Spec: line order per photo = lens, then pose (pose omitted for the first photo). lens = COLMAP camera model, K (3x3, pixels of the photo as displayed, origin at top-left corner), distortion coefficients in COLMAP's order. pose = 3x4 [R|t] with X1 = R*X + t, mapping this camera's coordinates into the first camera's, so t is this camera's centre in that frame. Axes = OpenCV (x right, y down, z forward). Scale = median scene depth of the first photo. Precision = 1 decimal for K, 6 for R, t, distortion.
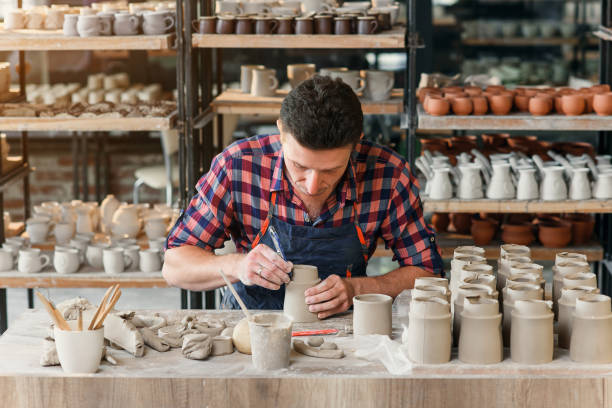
lens RADIAL K [[1531.9, 0, 306.0], [0, 1531.9, 204.0], [0, 0, 1]] dist [-0.027448, -0.510535]
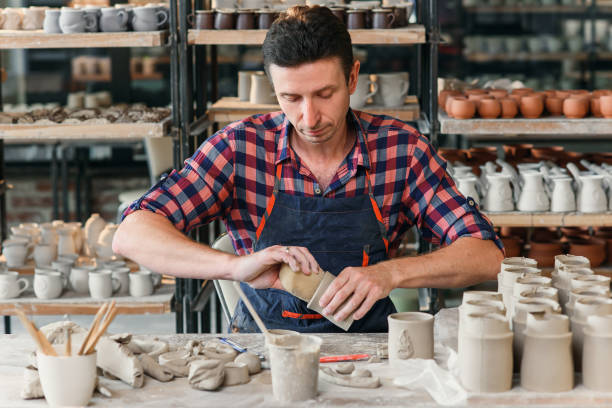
lens RADIAL K [[1531.9, 0, 306.0], [0, 1531.9, 204.0], [0, 0, 1]] dist [-0.027448, -0.510535]
pose [[0.999853, -0.006654, 0.015785, -0.020063], [0.007058, 0.999645, -0.025679, 0.014432], [-0.015609, 0.025787, 0.999546, 0.105956]]
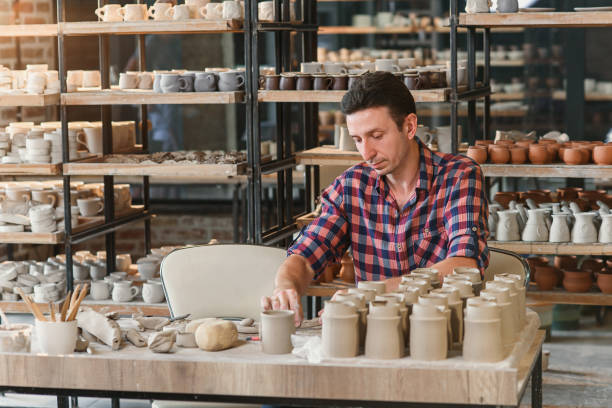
lens RADIAL K [[1531.9, 0, 306.0], [0, 1531.9, 204.0], [0, 0, 1]] dist [-0.027448, -0.510535]
pose [[0.979743, 0.011821, -0.199908, 0.184963], [-0.023850, 0.998039, -0.057871, 0.036472], [0.198832, 0.061467, 0.978104, -0.086504]]
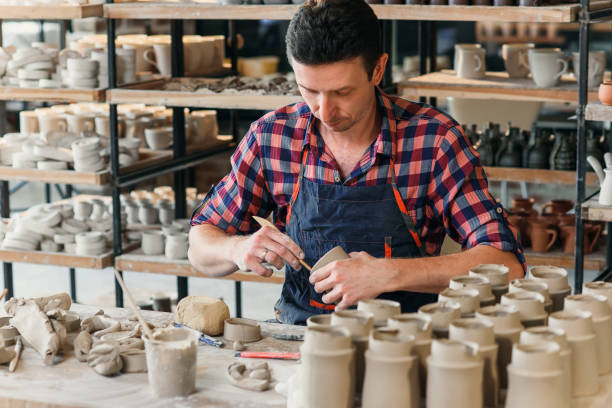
lens RADIAL K [[1485.3, 0, 306.0], [0, 1485.3, 204.0], [0, 0, 1]] dist [0.043061, -0.160047]
pose [[0.935747, 0.058459, -0.347794, 0.214901], [-0.055649, 0.998287, 0.018070, -0.009485], [0.348255, 0.002446, 0.937397, 0.184792]]
